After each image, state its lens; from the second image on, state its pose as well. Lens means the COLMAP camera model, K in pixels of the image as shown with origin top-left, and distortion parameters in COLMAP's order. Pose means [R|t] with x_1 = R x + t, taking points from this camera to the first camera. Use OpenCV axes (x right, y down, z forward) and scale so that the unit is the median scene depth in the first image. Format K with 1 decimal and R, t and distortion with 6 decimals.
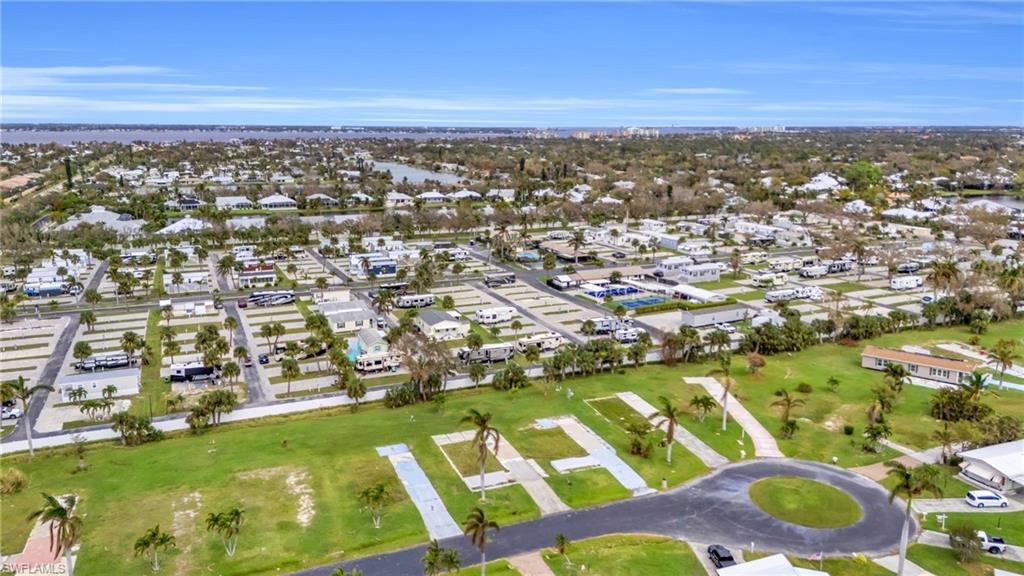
lens RADIAL K [[755.6, 0, 512.0], [0, 755.6, 262.3], [0, 0, 1]] dist [0.106628, -0.180338]
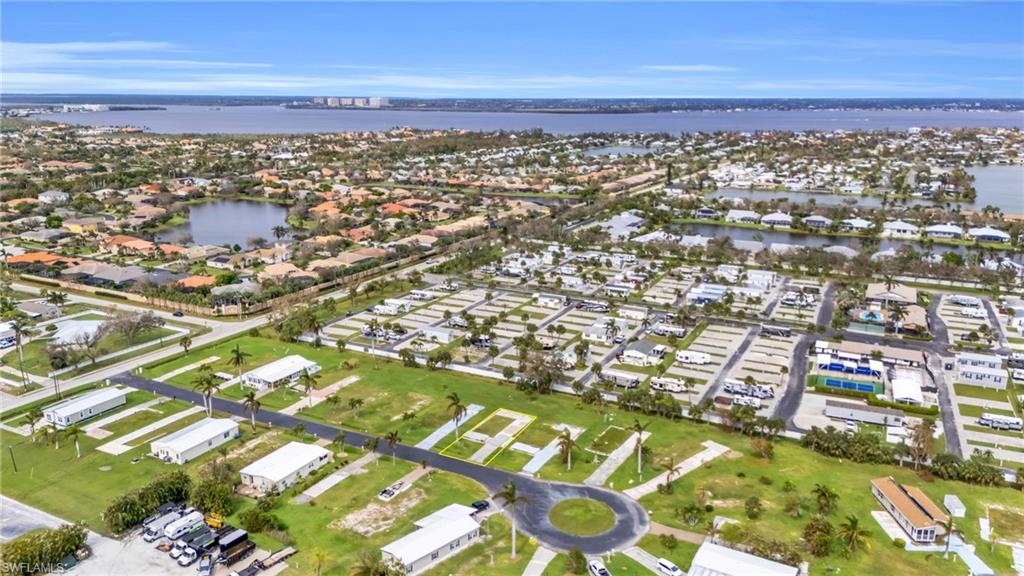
lens RADIAL K [[750.8, 0, 512.0], [0, 750.8, 288.0], [0, 0, 1]] dist [0.082610, -0.086481]
pose [[0.628272, 0.193487, -0.753549, 1.078540], [-0.140535, 0.980872, 0.134685, -0.258331], [0.765195, 0.021281, 0.643446, -0.075021]]
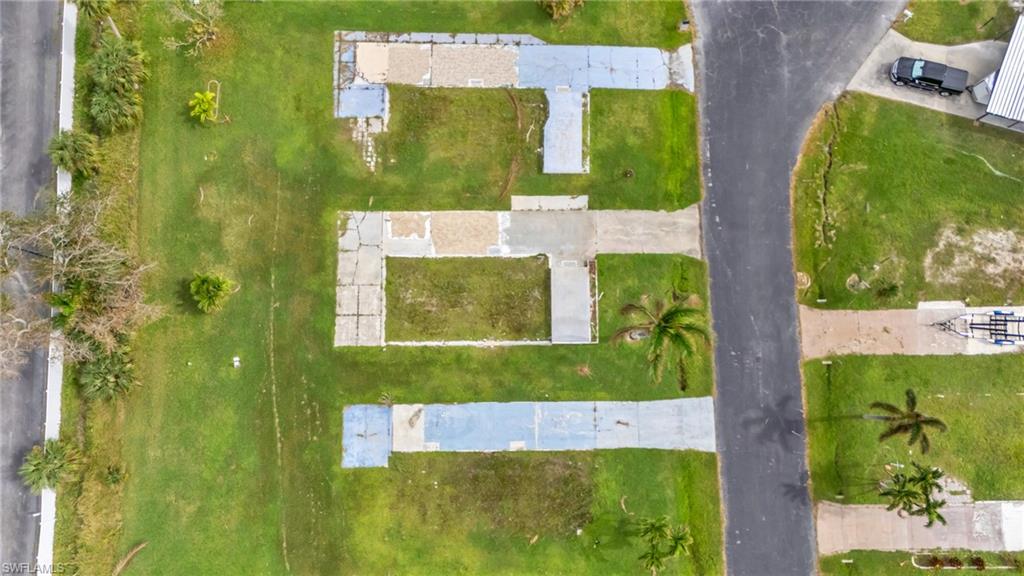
lens RADIAL K [[750.8, 0, 512.0], [0, 750.8, 288.0], [0, 0, 1]] dist [0.082610, -0.086481]
pose [[0.368444, -0.923183, 0.109463, -0.080099], [0.162419, 0.179858, 0.970191, -0.212130], [-0.915352, -0.339682, 0.216210, 0.768201]]
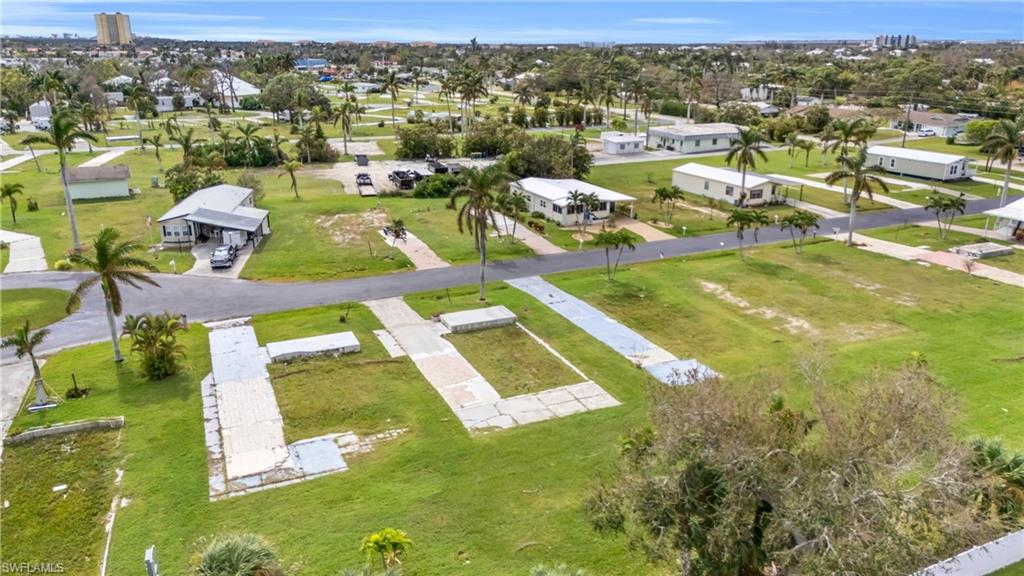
lens RADIAL K [[750.8, 0, 512.0], [0, 750.8, 288.0], [0, 0, 1]] dist [0.082610, -0.086481]
pose [[-0.999215, 0.006125, -0.039140, -0.030231], [-0.013330, 0.878385, 0.477768, -0.021213], [0.037306, 0.477914, -0.877614, 1.264136]]
